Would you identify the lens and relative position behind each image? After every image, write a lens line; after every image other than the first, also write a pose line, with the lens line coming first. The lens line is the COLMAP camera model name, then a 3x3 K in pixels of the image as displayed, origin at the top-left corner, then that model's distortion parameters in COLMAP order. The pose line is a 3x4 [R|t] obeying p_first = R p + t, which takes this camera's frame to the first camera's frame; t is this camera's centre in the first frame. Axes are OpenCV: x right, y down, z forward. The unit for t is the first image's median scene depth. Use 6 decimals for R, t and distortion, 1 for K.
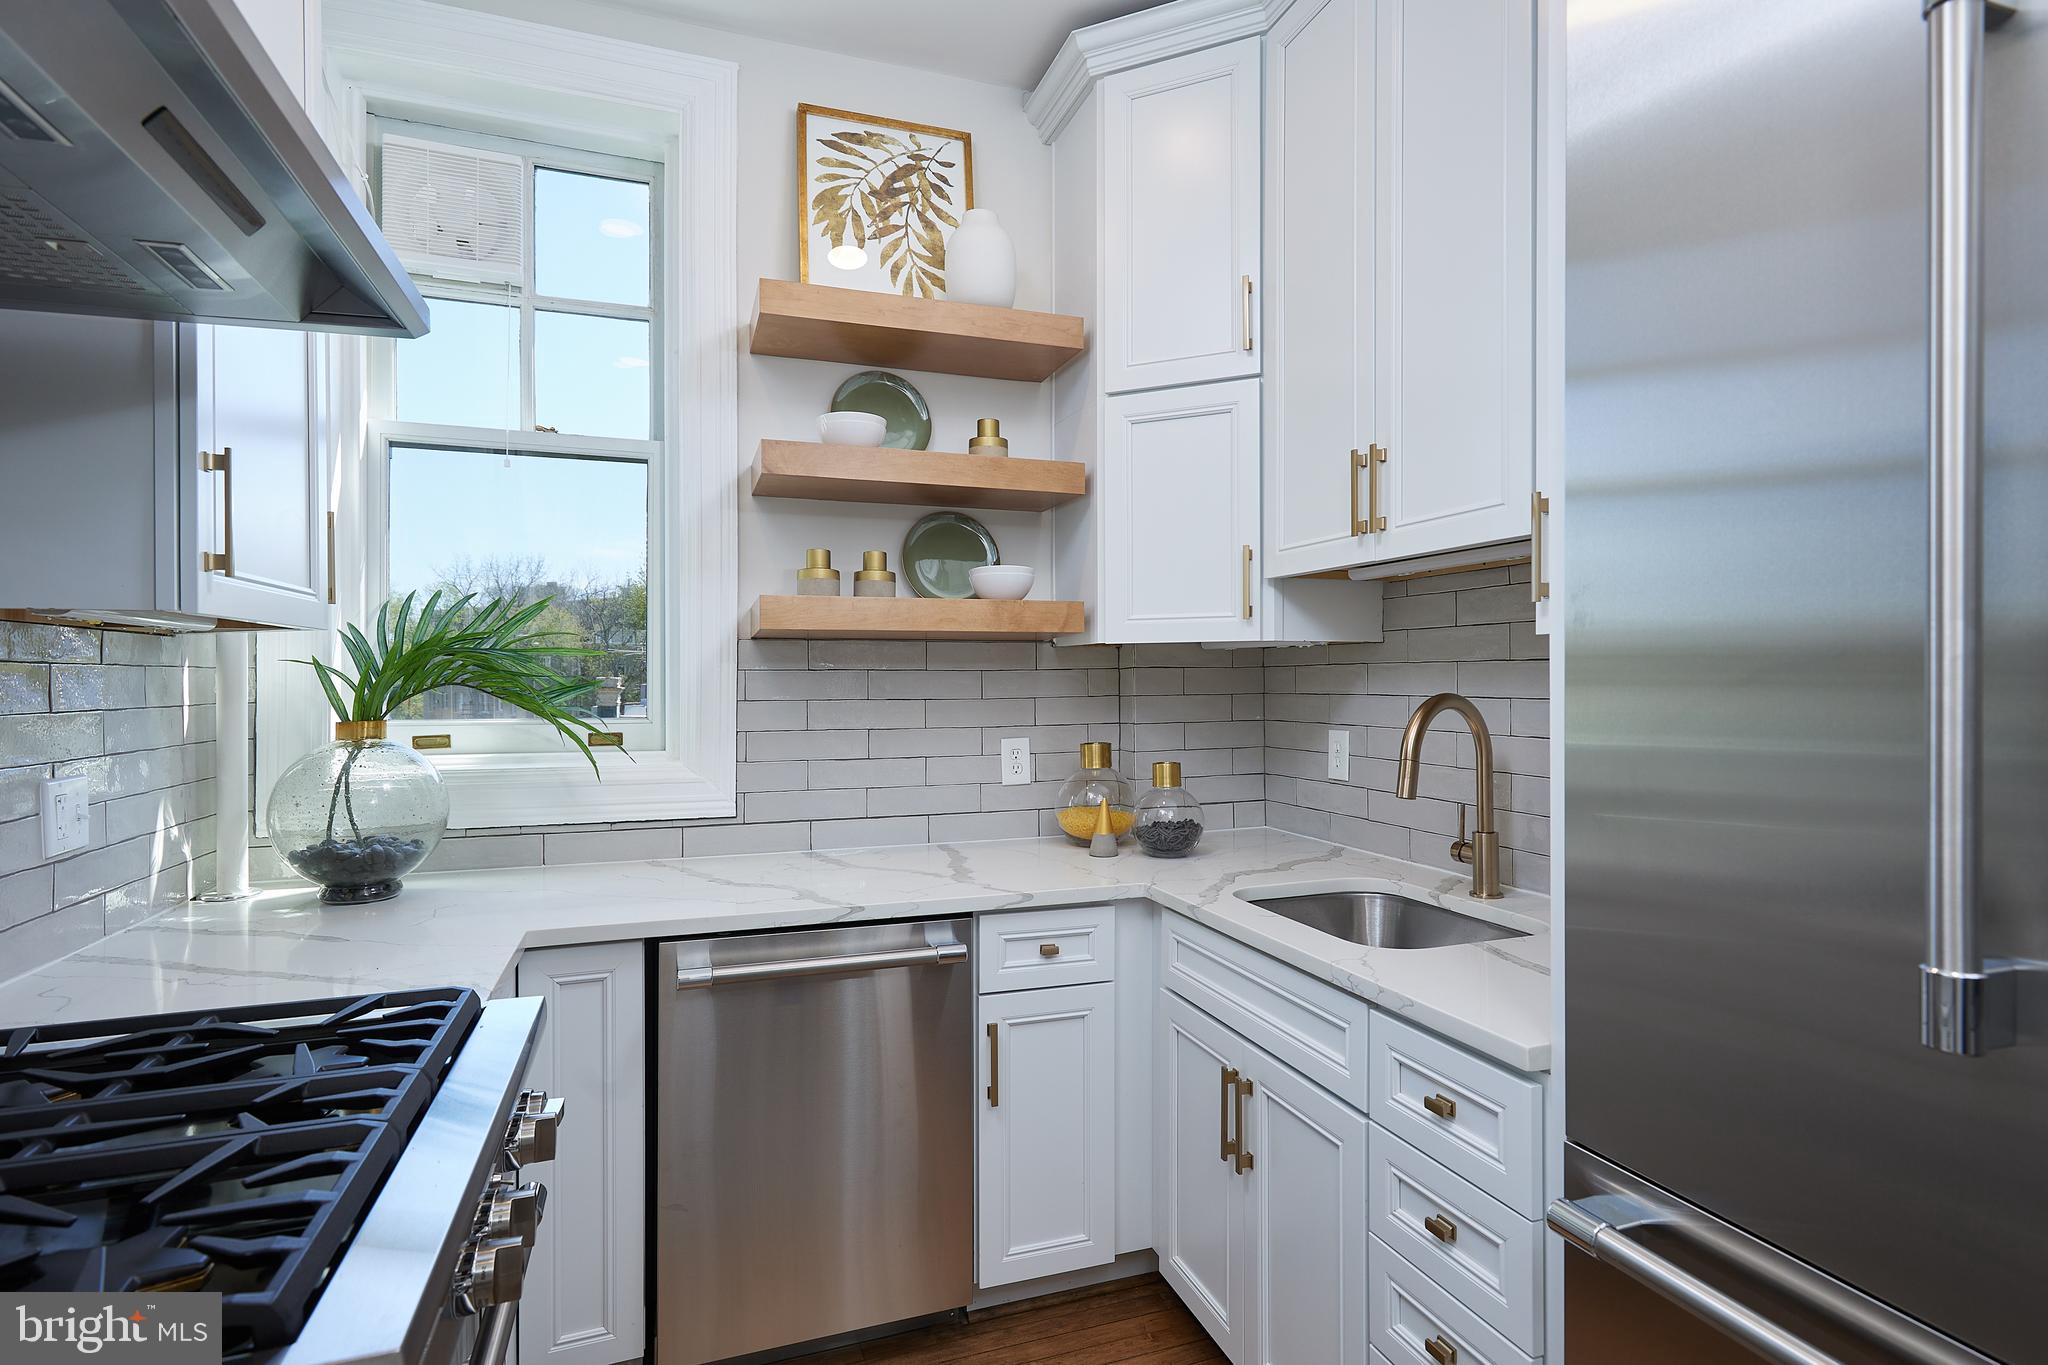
lens RADIAL K [[1013.8, 0, 979.2], [0, 1013.8, 683.0], [0, 0, 1]] dist [0.003369, 0.000601]
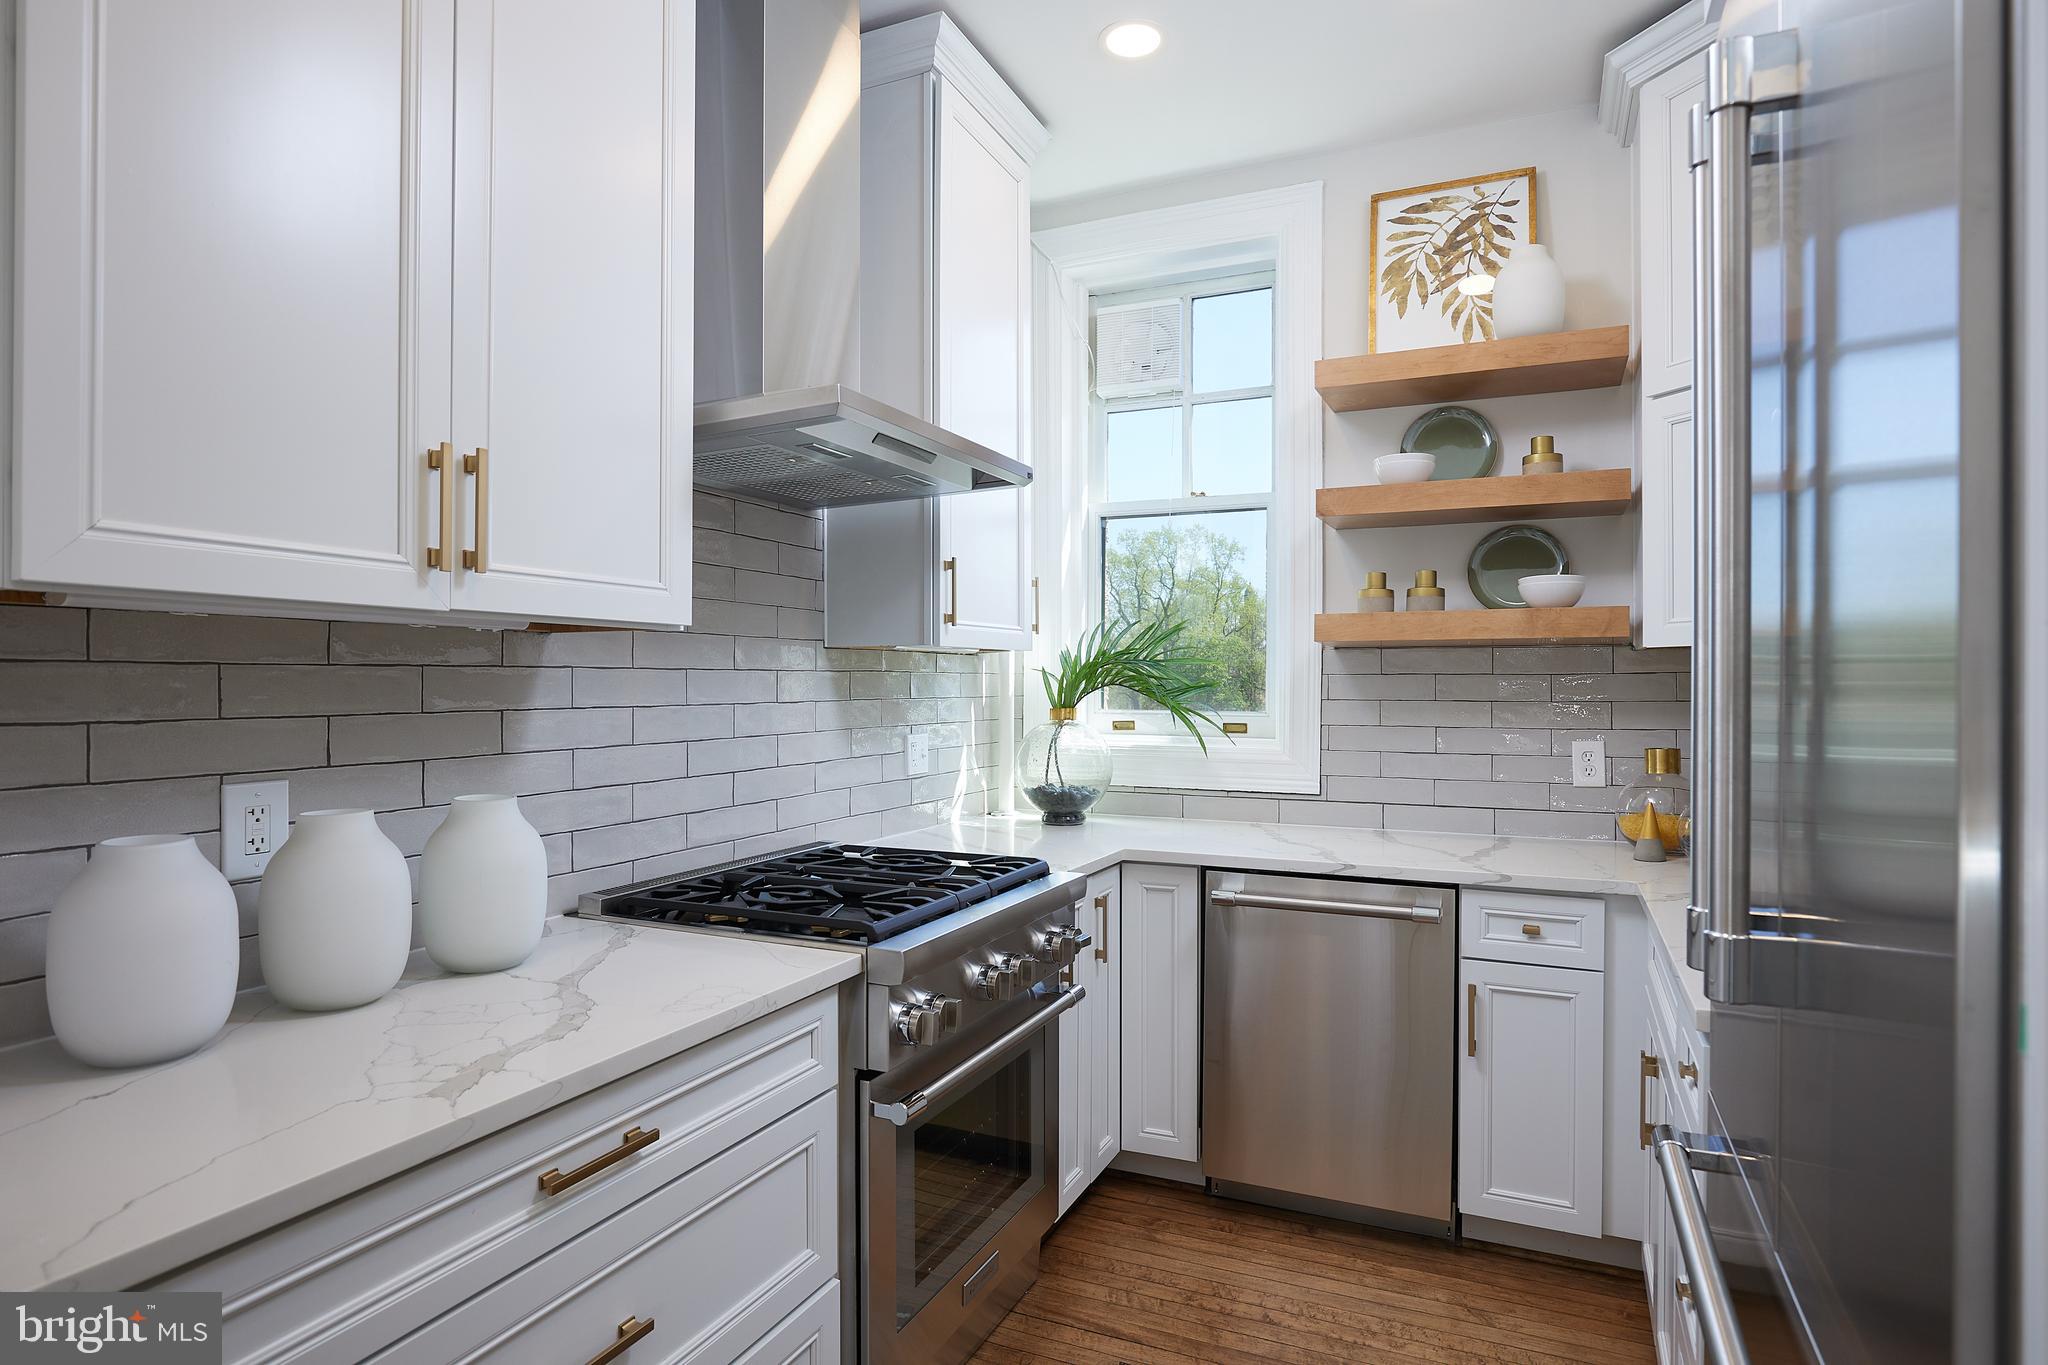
lens RADIAL K [[1111.4, 0, 985.8], [0, 1111.4, 685.2], [0, 0, 1]] dist [-0.017616, 0.002233]
pose [[0.693095, 0.005268, -0.720827, 0.470415], [-0.006195, 0.999980, 0.001352, 0.000864], [0.720819, 0.003528, 0.693114, -0.228983]]
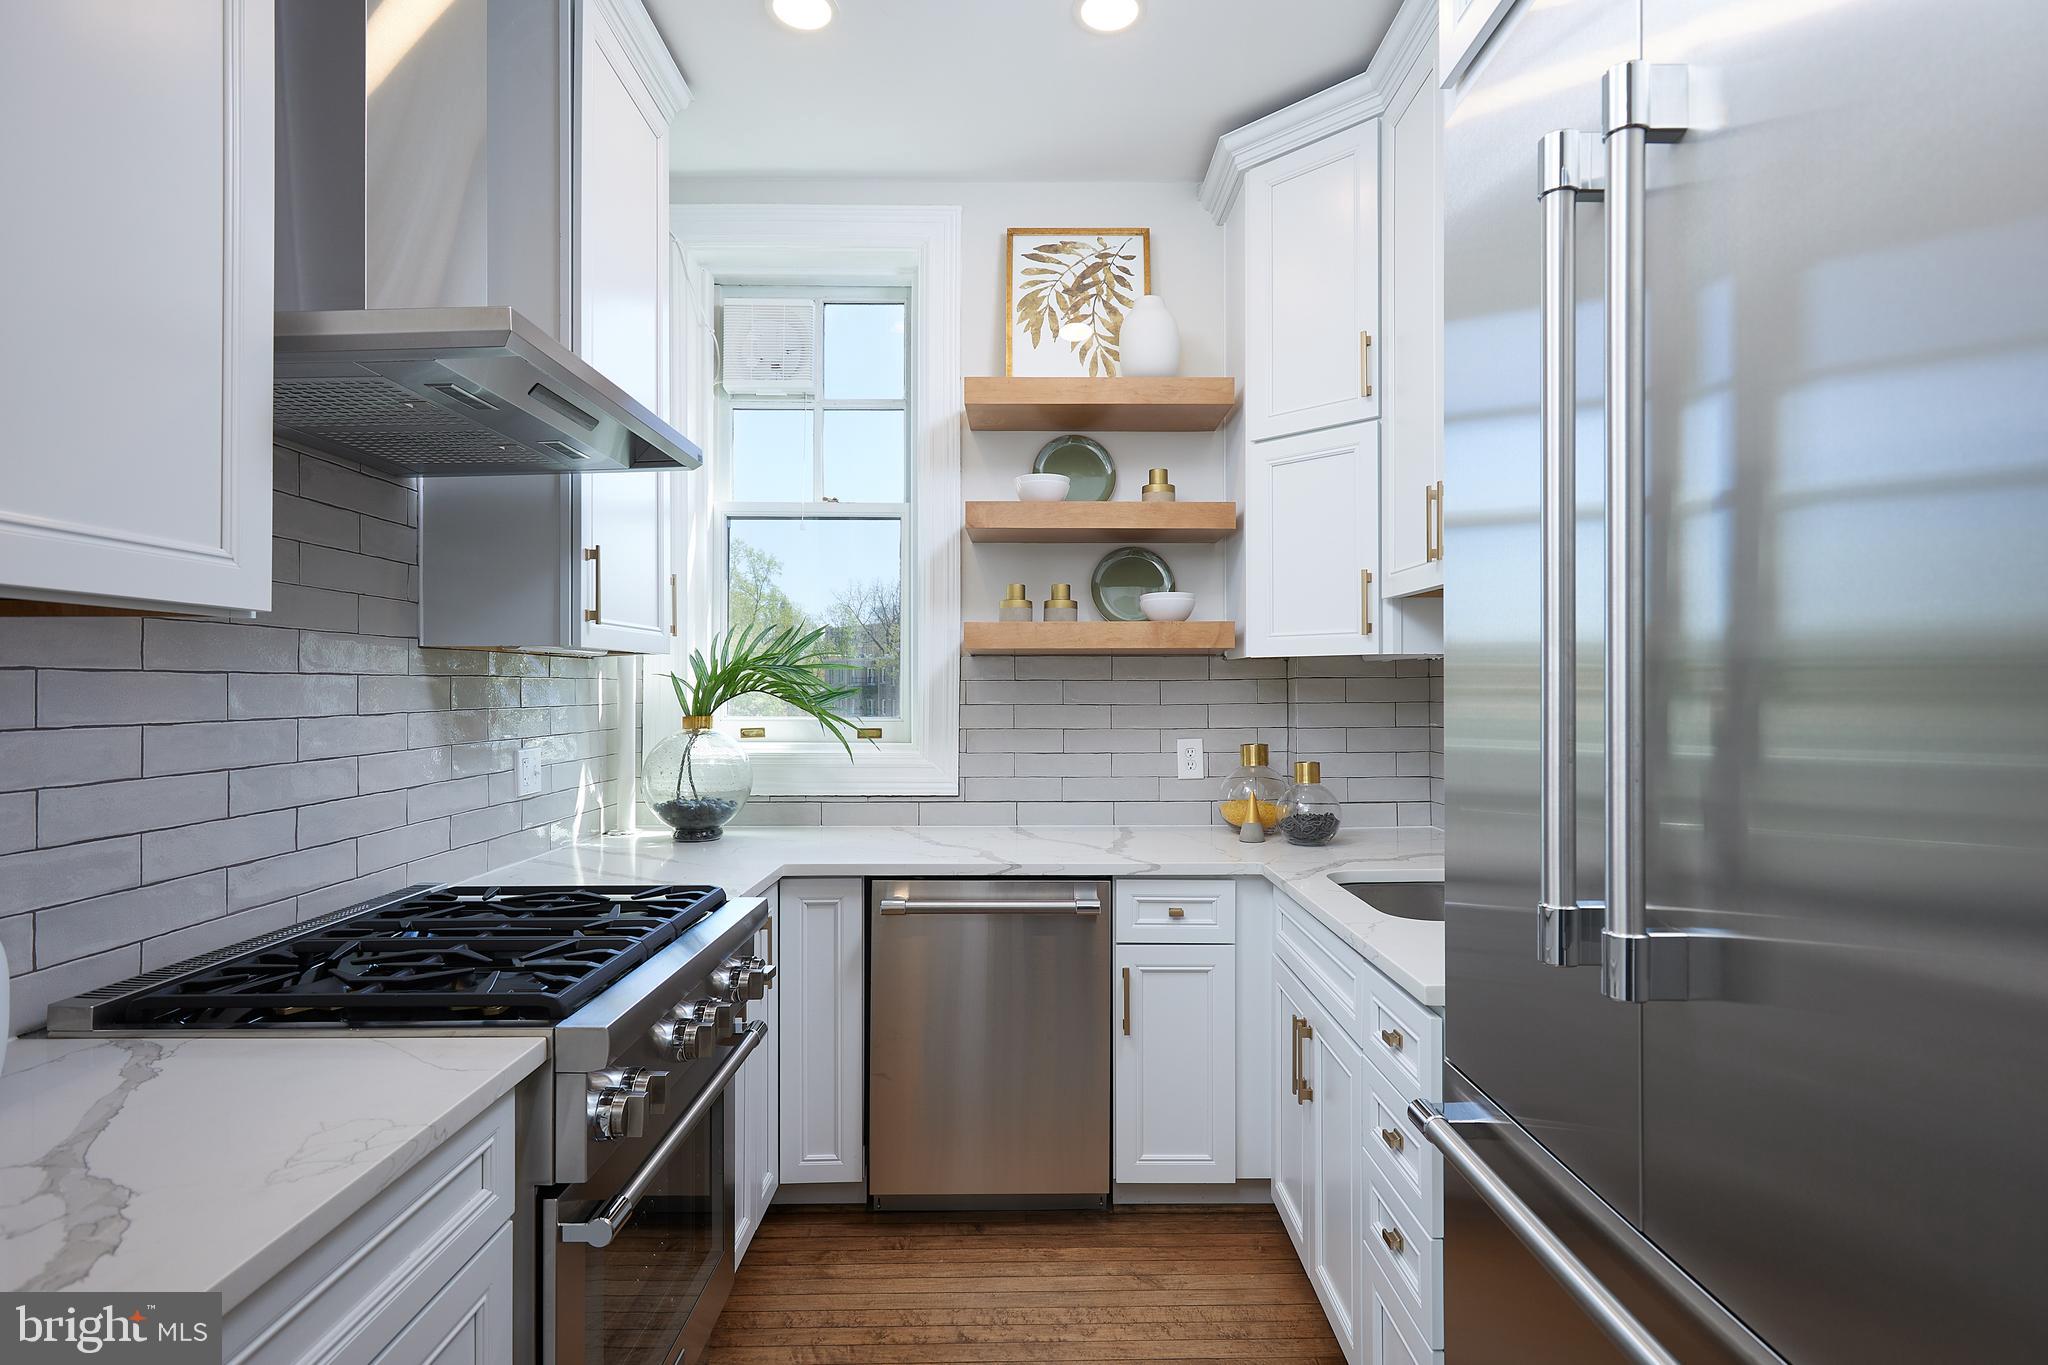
lens RADIAL K [[1013.8, 0, 998.6], [0, 1013.8, 683.5], [0, 0, 1]] dist [0.003369, 0.000601]
pose [[0.939935, 0.000662, -0.341354, 0.255620], [-0.003199, 0.999971, -0.006867, -0.000472], [0.341339, 0.007546, 0.939910, -0.188911]]
